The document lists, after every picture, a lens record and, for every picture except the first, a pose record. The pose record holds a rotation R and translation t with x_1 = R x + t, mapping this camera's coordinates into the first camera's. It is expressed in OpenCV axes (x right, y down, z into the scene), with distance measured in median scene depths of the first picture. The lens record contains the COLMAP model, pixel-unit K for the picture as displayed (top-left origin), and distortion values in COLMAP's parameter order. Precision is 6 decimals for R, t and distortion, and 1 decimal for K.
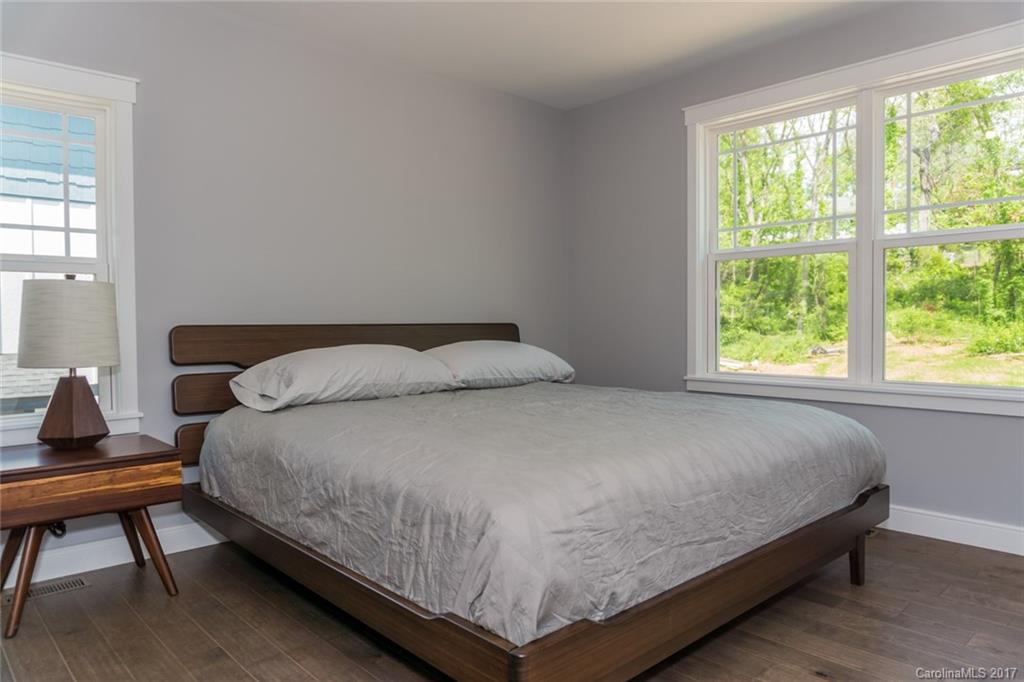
lens RADIAL K [[684.0, 0, 512.0], [0, 684.0, 341.0], [0, 0, 1]] dist [-0.016076, 0.002294]
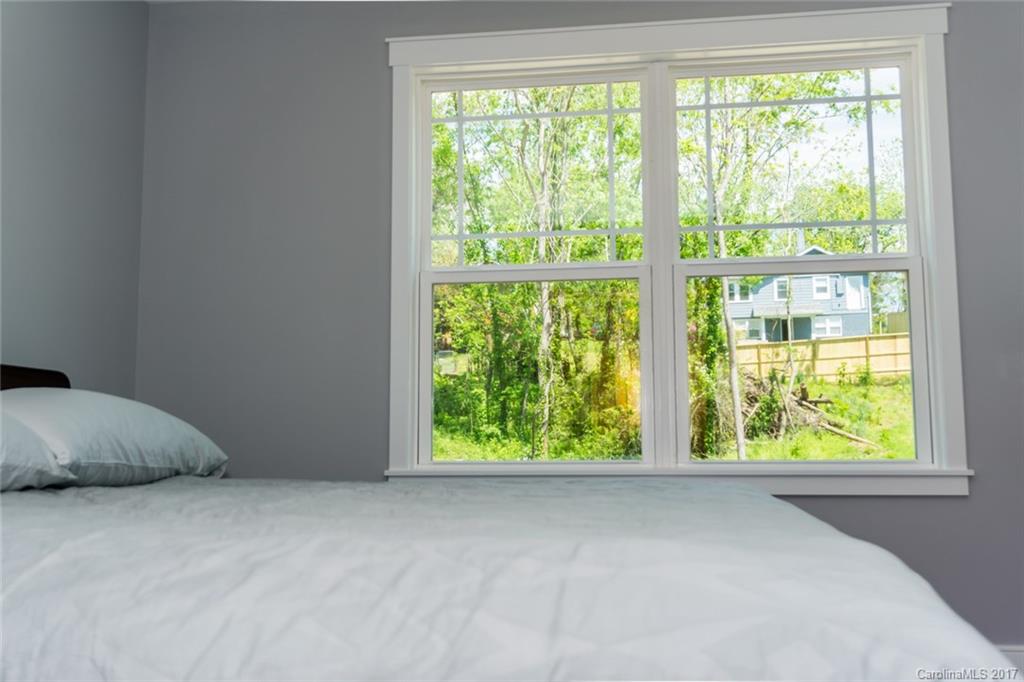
lens RADIAL K [[982.6, 0, 512.0], [0, 982.6, 341.0], [0, 0, 1]] dist [-0.004511, -0.001931]
pose [[0.787118, 0.064890, 0.613380, -0.191736], [0.016940, 0.991801, -0.126662, 0.050386], [-0.616570, 0.110088, 0.779565, 0.254556]]
